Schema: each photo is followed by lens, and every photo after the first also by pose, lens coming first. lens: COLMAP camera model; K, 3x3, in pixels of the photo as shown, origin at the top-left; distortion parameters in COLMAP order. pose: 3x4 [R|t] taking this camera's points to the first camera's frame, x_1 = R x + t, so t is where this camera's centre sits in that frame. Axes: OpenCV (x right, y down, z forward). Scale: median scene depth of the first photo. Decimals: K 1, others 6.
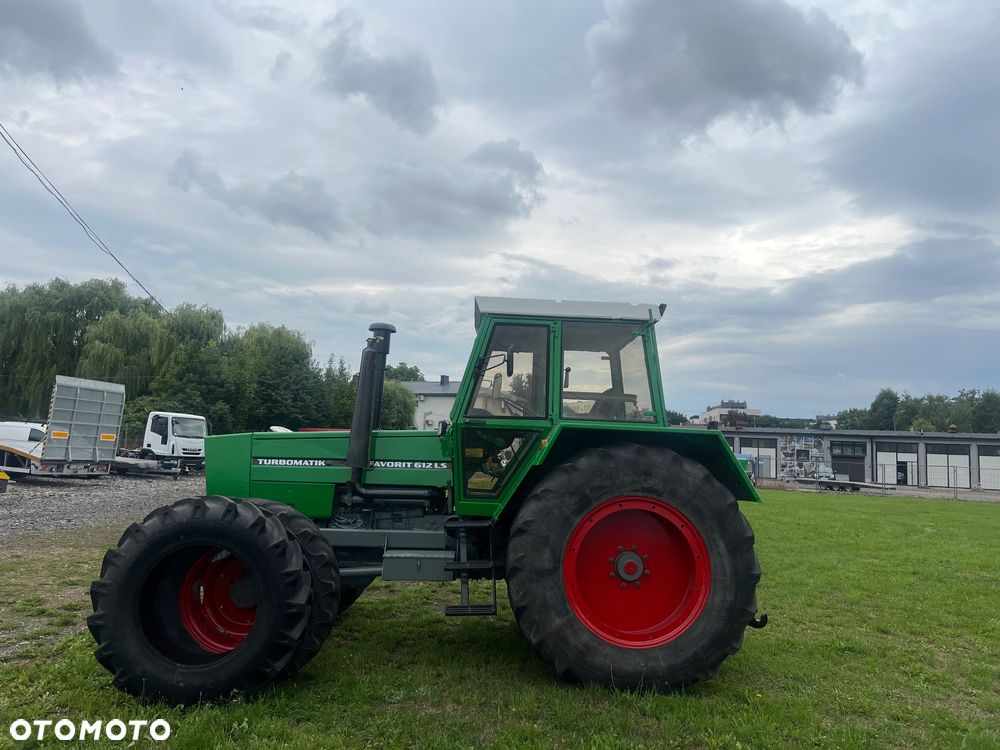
lens RADIAL K [[739.1, 0, 500.0], [0, 739.1, 375.0], [0, 0, 1]] dist [0.085056, -0.108103]
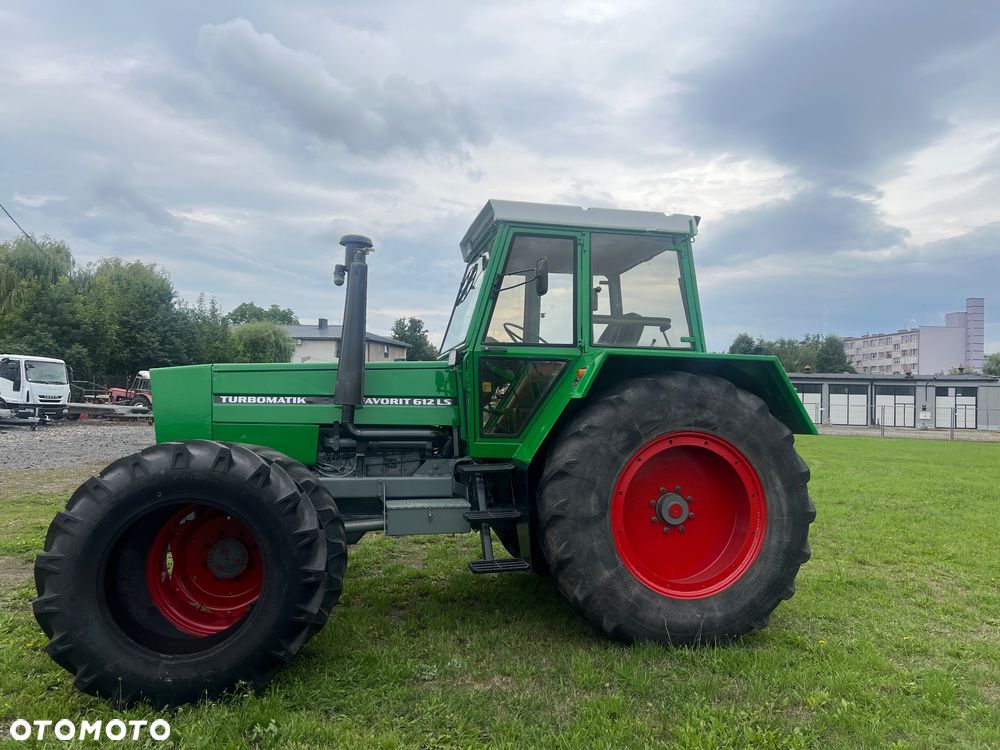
lens RADIAL K [[739.1, 0, 500.0], [0, 739.1, 375.0], [0, 0, 1]] dist [0.085056, -0.108103]
pose [[0.986148, -0.007682, 0.165688, -0.183040], [-0.004579, 0.997285, 0.073495, 0.032651], [-0.165803, -0.073236, 0.983436, 0.172890]]
